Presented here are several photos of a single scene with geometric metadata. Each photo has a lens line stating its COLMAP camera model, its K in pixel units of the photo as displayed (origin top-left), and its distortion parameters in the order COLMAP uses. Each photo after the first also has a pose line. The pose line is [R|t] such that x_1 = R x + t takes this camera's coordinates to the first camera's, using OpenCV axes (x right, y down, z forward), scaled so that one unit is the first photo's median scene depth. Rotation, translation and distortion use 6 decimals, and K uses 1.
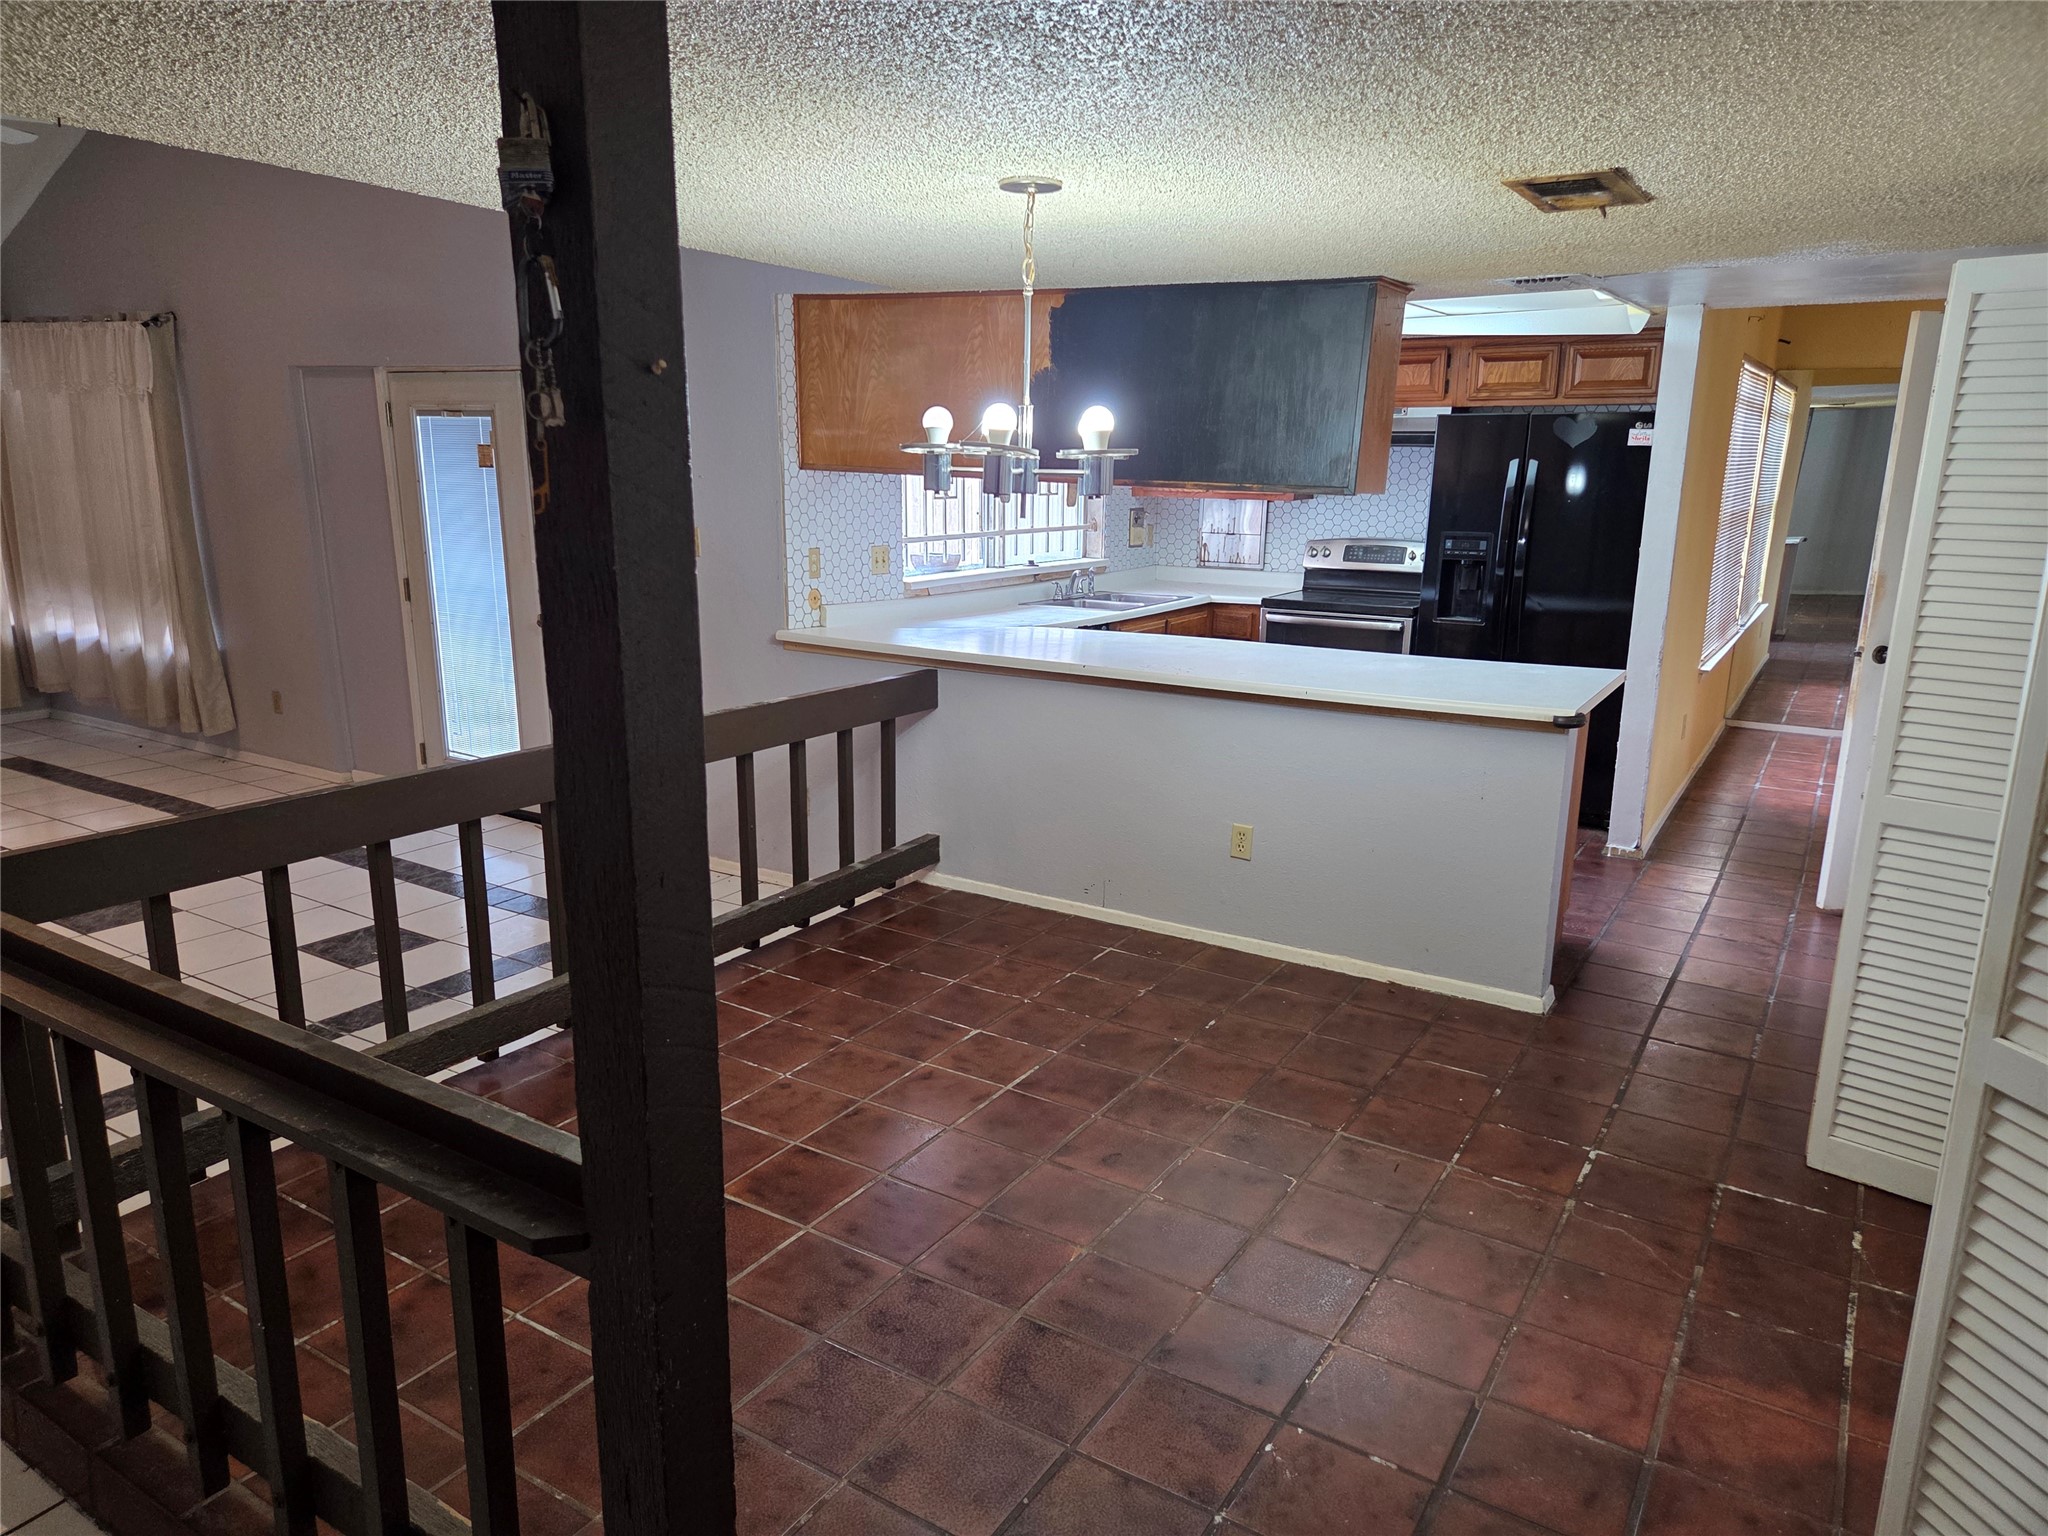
lens RADIAL K [[1366.1, 0, 1025.2], [0, 1366.1, 777.6], [0, 0, 1]] dist [0.069483, -0.059285]
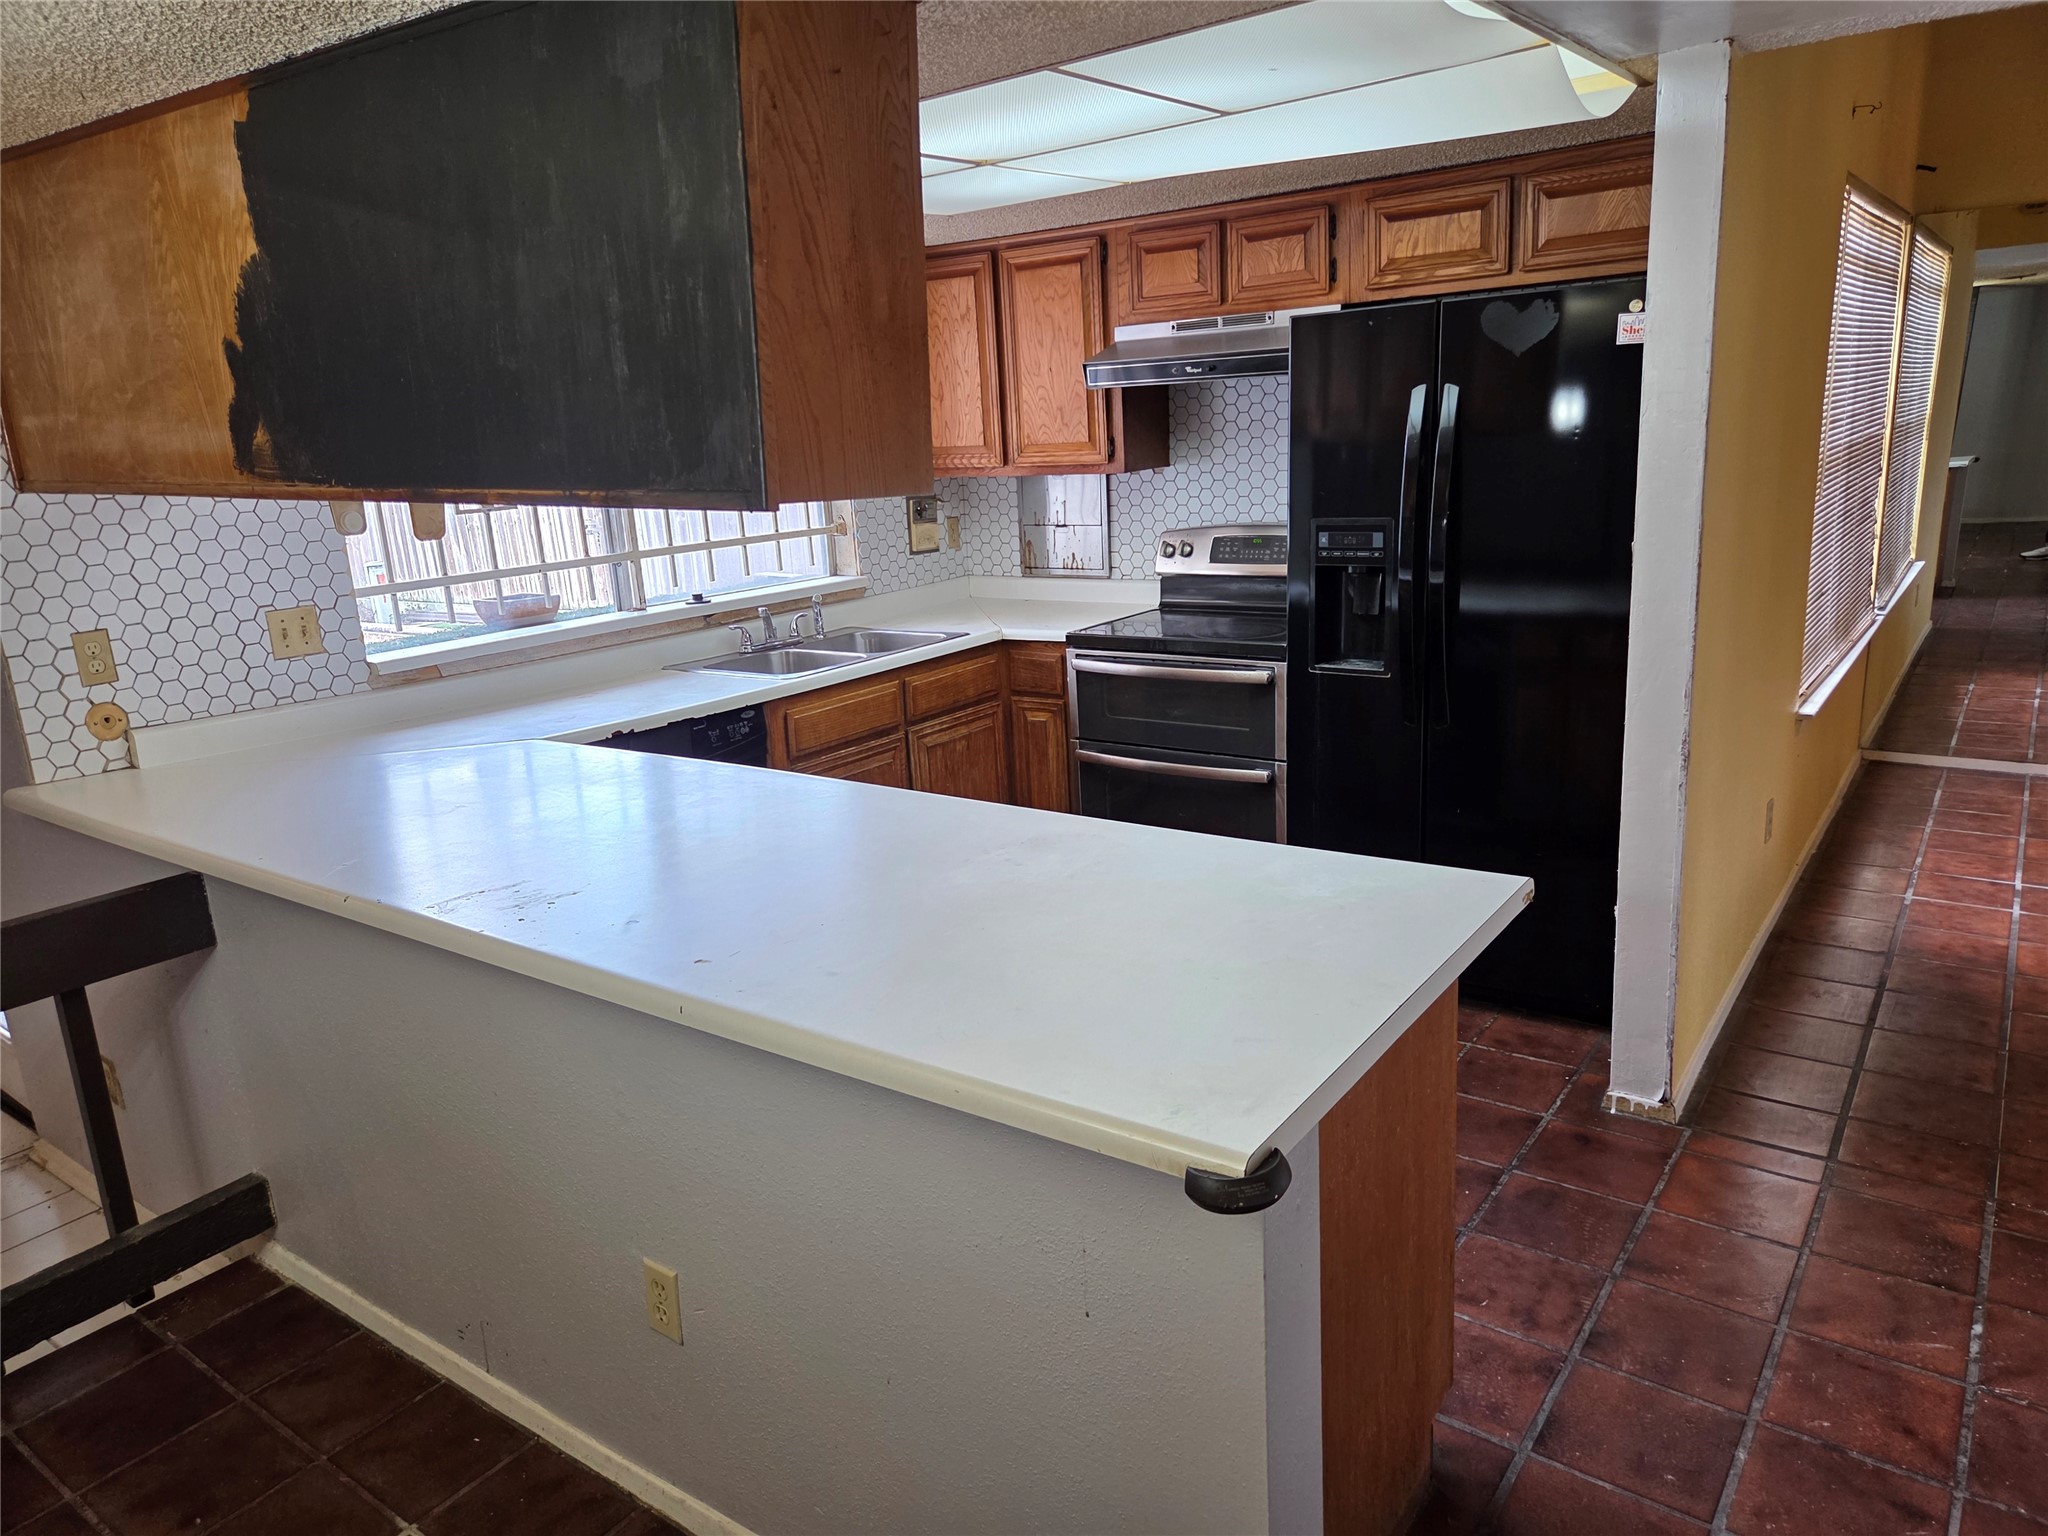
lens RADIAL K [[1385.0, 0, 1030.1], [0, 1385.0, 757.8], [0, 0, 1]] dist [0.081010, -0.070147]
pose [[0.995235, -0.048068, -0.084834, 0.216404], [0.049069, 0.998748, 0.009752, -0.084246], [0.084259, -0.013868, 0.996347, 0.379483]]
